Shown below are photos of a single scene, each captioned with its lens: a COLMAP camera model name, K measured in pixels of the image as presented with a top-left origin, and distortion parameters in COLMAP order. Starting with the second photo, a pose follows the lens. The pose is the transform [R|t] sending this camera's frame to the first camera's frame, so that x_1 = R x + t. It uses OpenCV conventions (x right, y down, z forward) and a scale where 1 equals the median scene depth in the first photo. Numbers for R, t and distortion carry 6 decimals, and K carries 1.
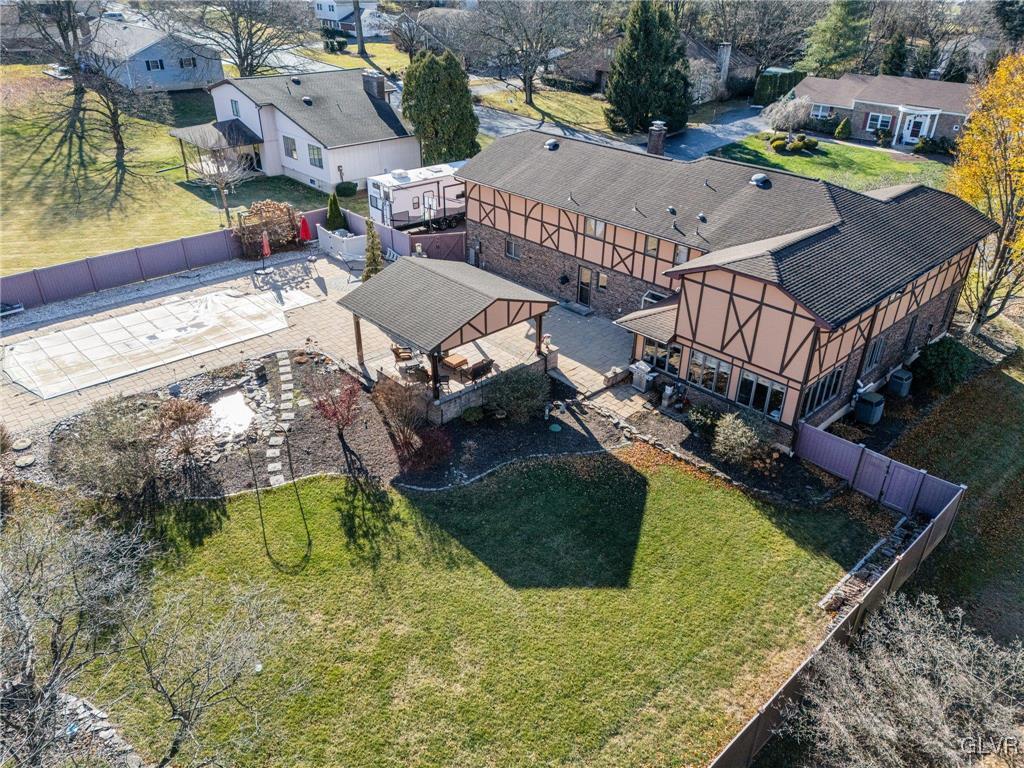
lens RADIAL K [[747.7, 0, 512.0], [0, 747.7, 384.0], [0, 0, 1]] dist [0.133787, -0.190012]
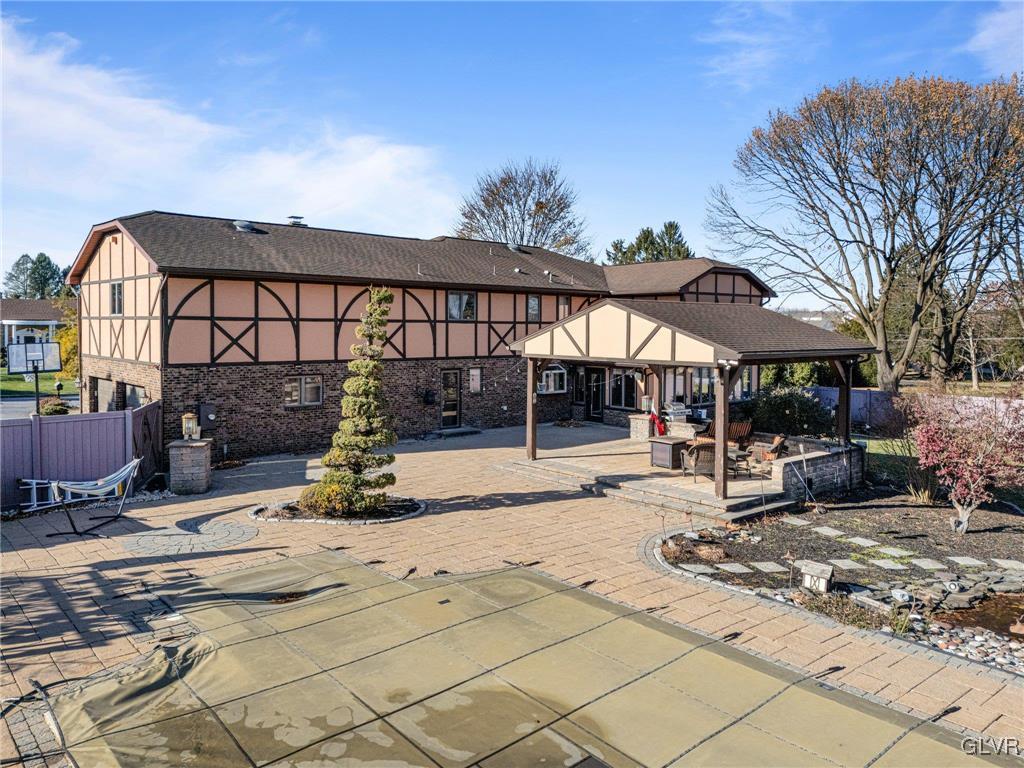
lens RADIAL K [[747.7, 0, 512.0], [0, 747.7, 384.0], [0, 0, 1]] dist [0.133787, -0.190012]
pose [[0.043755, -0.092634, 0.994738, -0.602030], [0.485512, 0.872178, 0.059865, -0.162908], [-0.873134, 0.480338, 0.083137, 0.934454]]
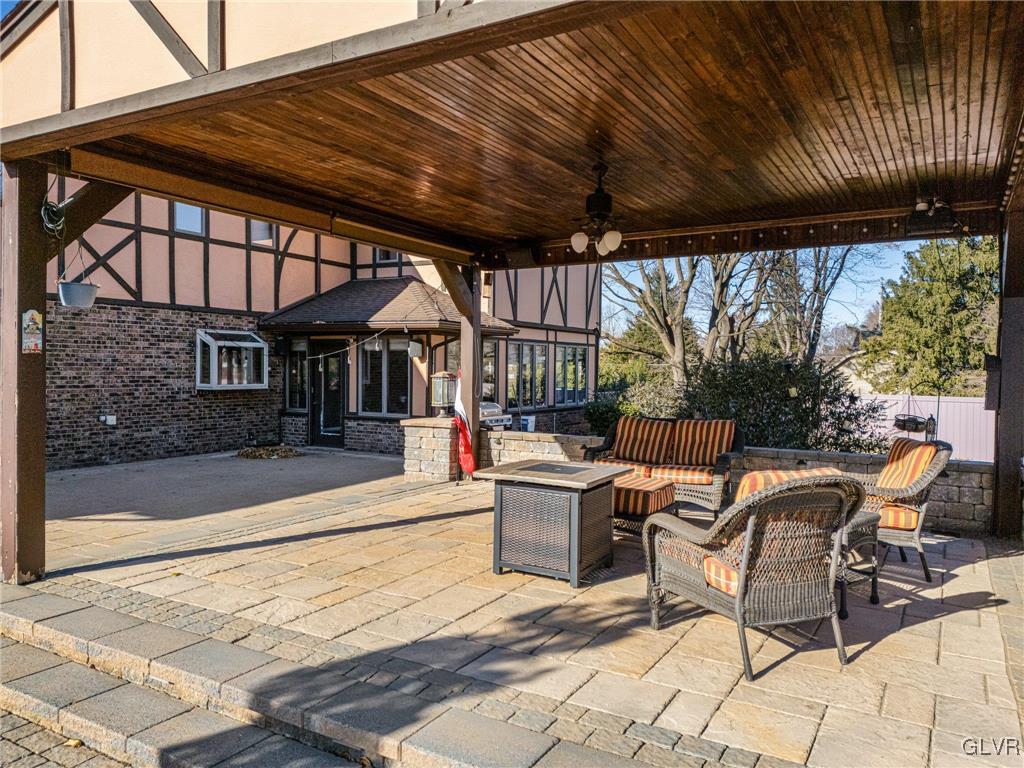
lens RADIAL K [[747.7, 0, 512.0], [0, 747.7, 384.0], [0, 0, 1]] dist [0.133787, -0.190012]
pose [[-0.275058, -0.041881, 0.960515, -0.223757], [0.457633, 0.872911, 0.169111, -0.089981], [-0.845527, 0.486079, -0.220935, 0.932704]]
